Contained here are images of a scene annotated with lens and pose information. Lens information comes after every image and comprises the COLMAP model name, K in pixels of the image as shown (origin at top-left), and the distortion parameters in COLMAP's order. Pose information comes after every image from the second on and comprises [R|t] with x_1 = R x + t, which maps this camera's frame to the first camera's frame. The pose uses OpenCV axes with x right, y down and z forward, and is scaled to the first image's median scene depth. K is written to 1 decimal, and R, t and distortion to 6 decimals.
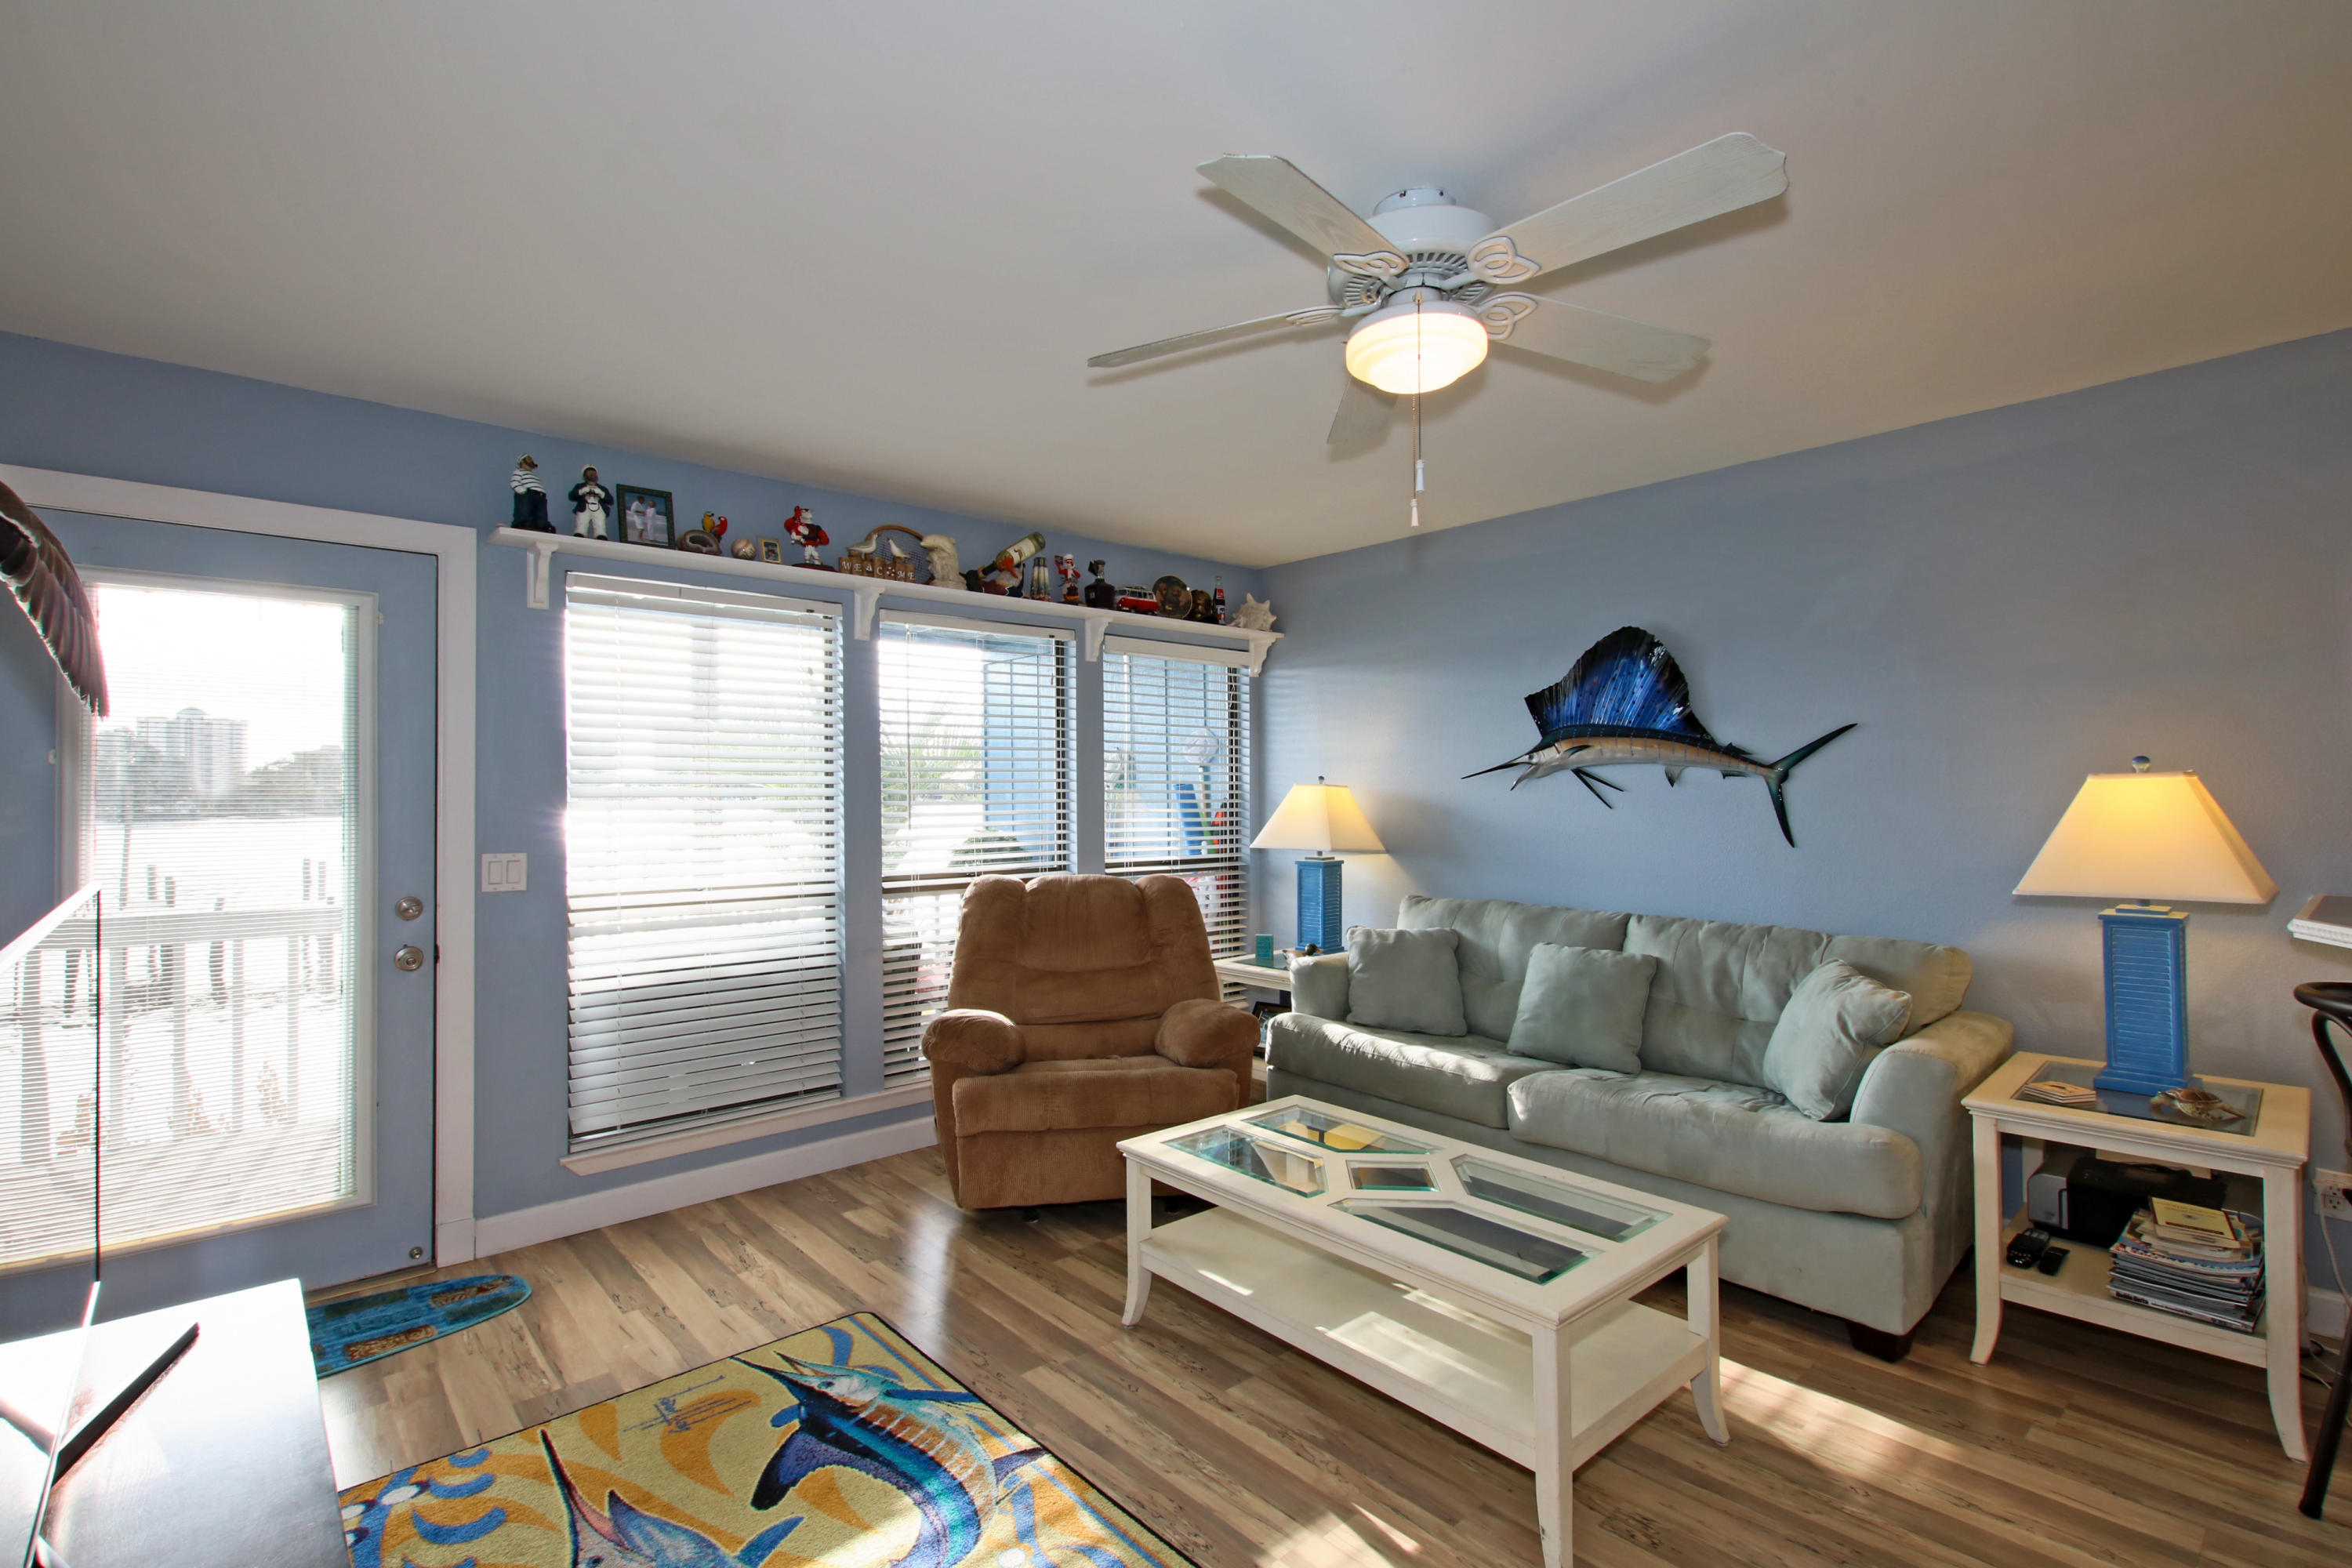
lens RADIAL K [[1082.2, 0, 1180.6], [0, 1082.2, 777.2], [0, 0, 1]] dist [-0.016625, -0.000039]
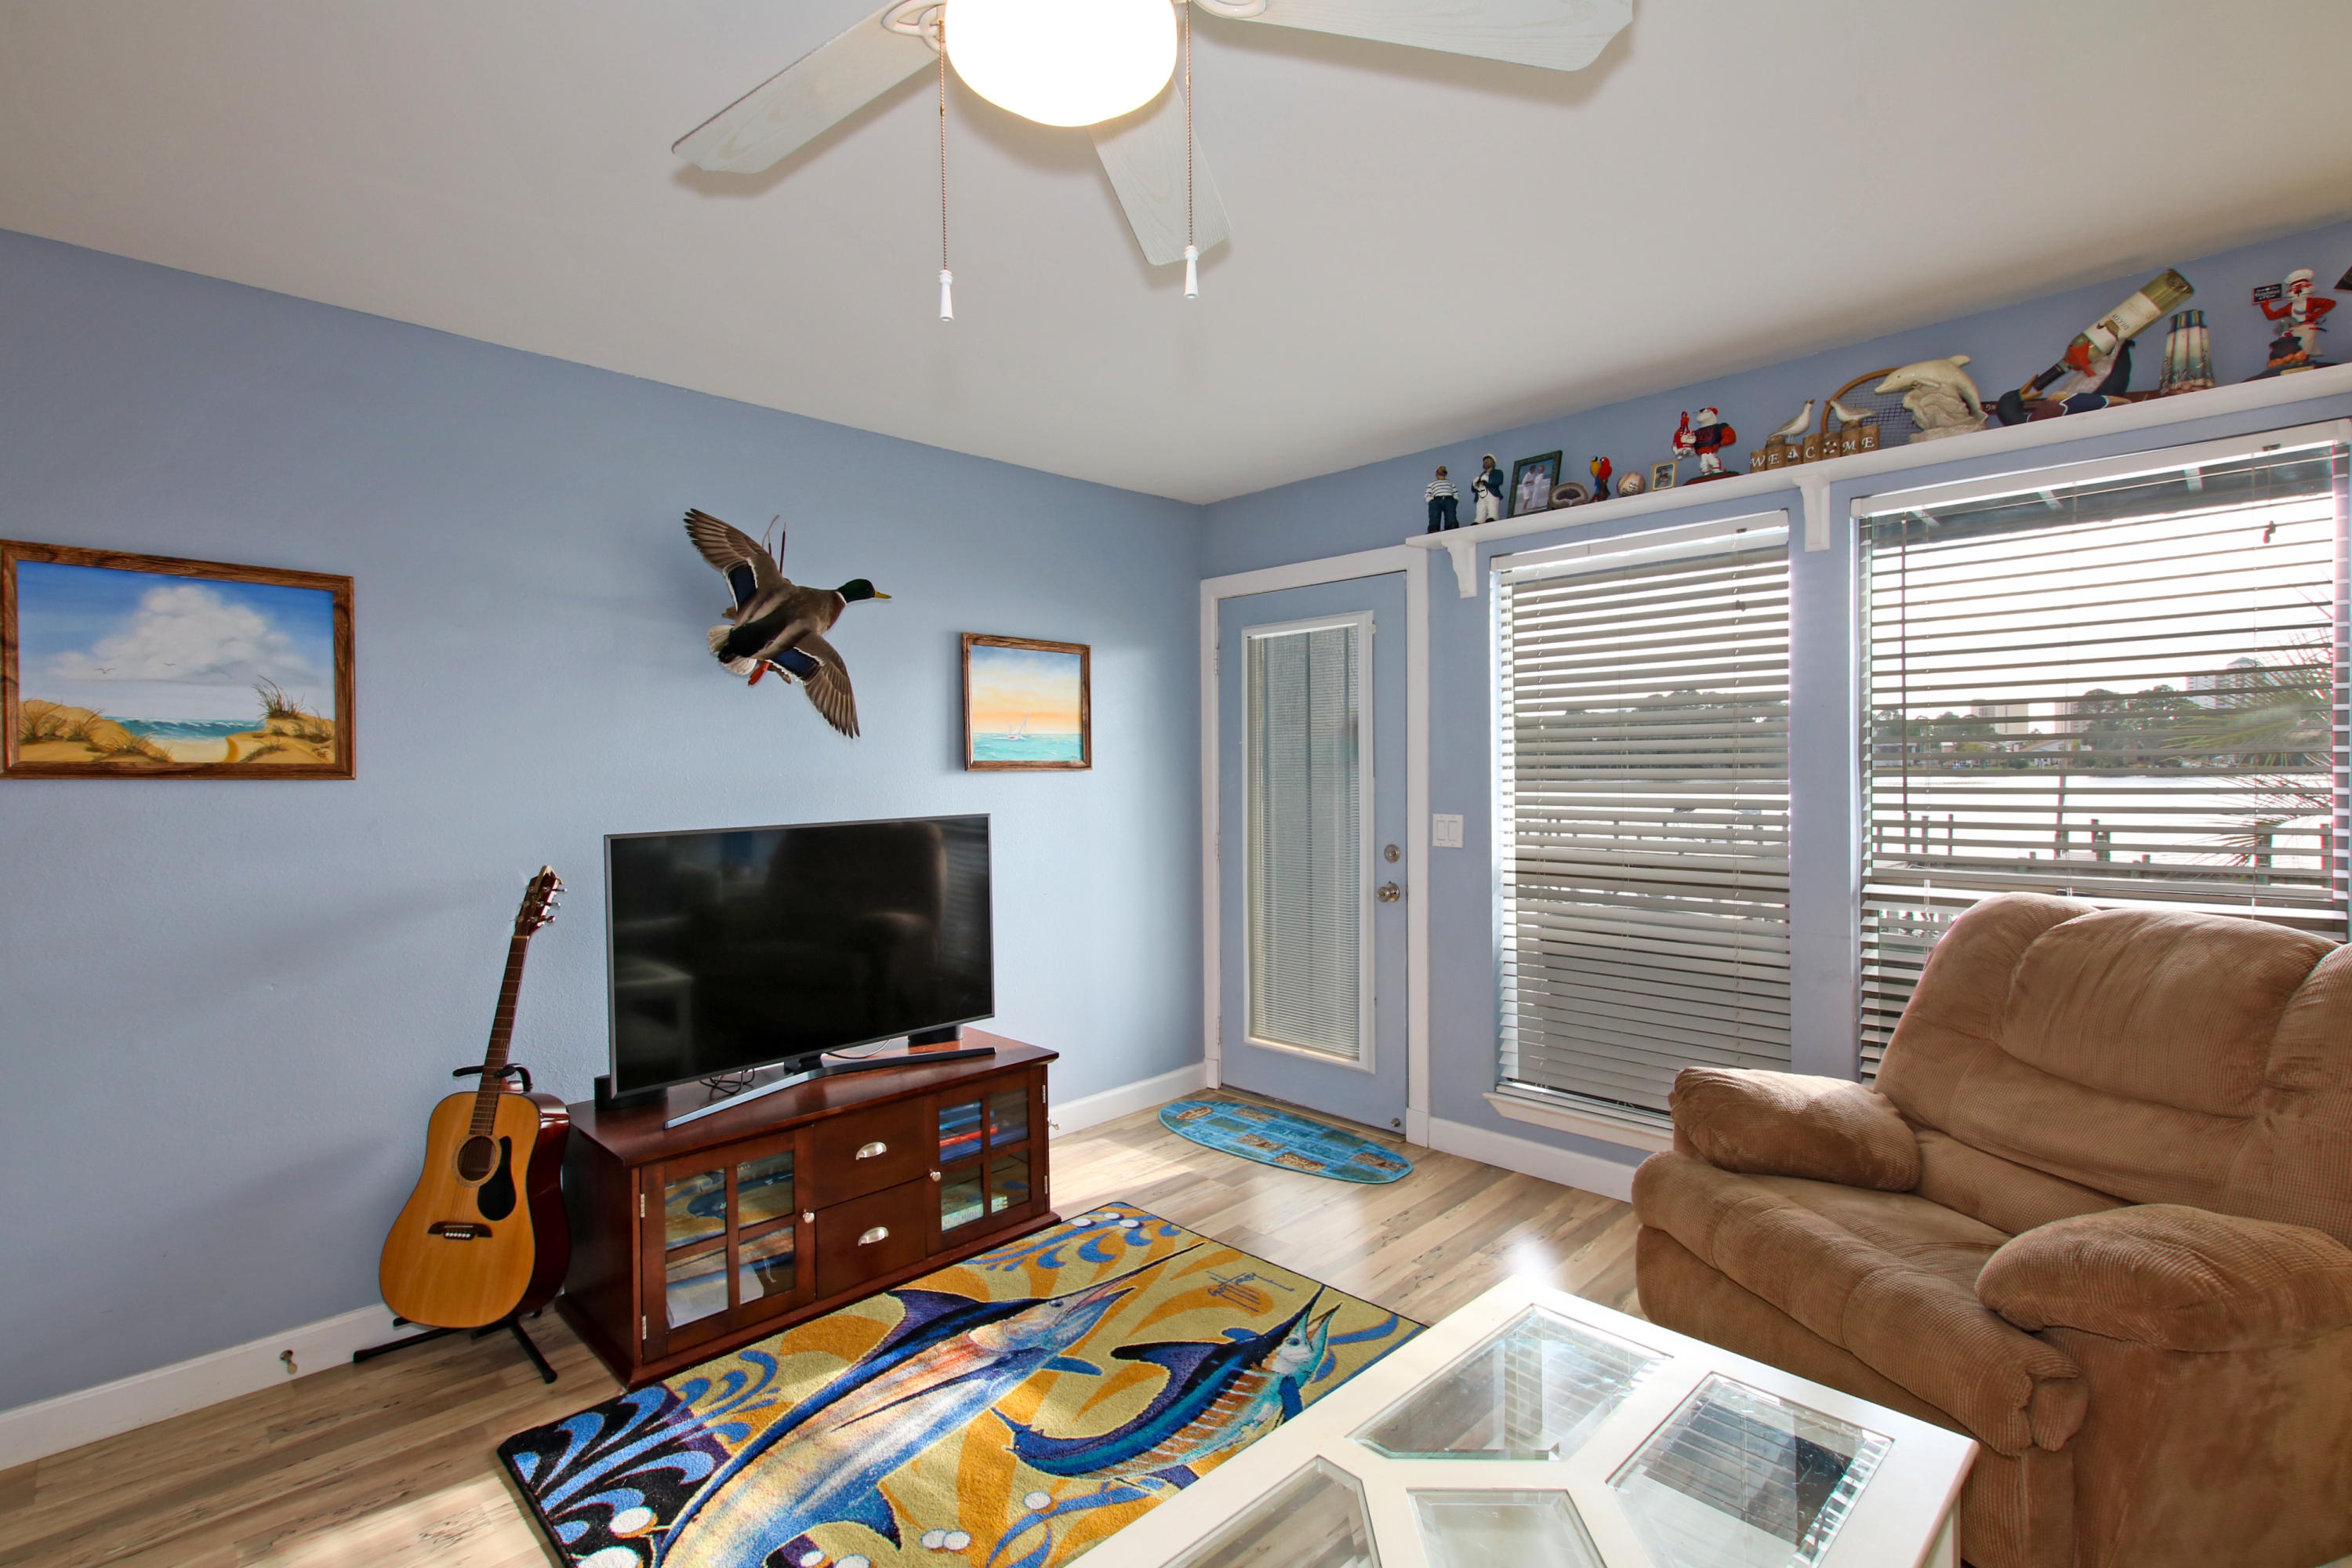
lens RADIAL K [[1082.2, 0, 1180.6], [0, 1082.2, 777.2], [0, 0, 1]] dist [-0.016625, -0.000039]
pose [[0.035829, 0.013145, -0.999271, 0.526401], [0.025010, 0.999589, 0.014046, 0.007657], [0.999045, -0.025495, 0.035485, 0.668131]]
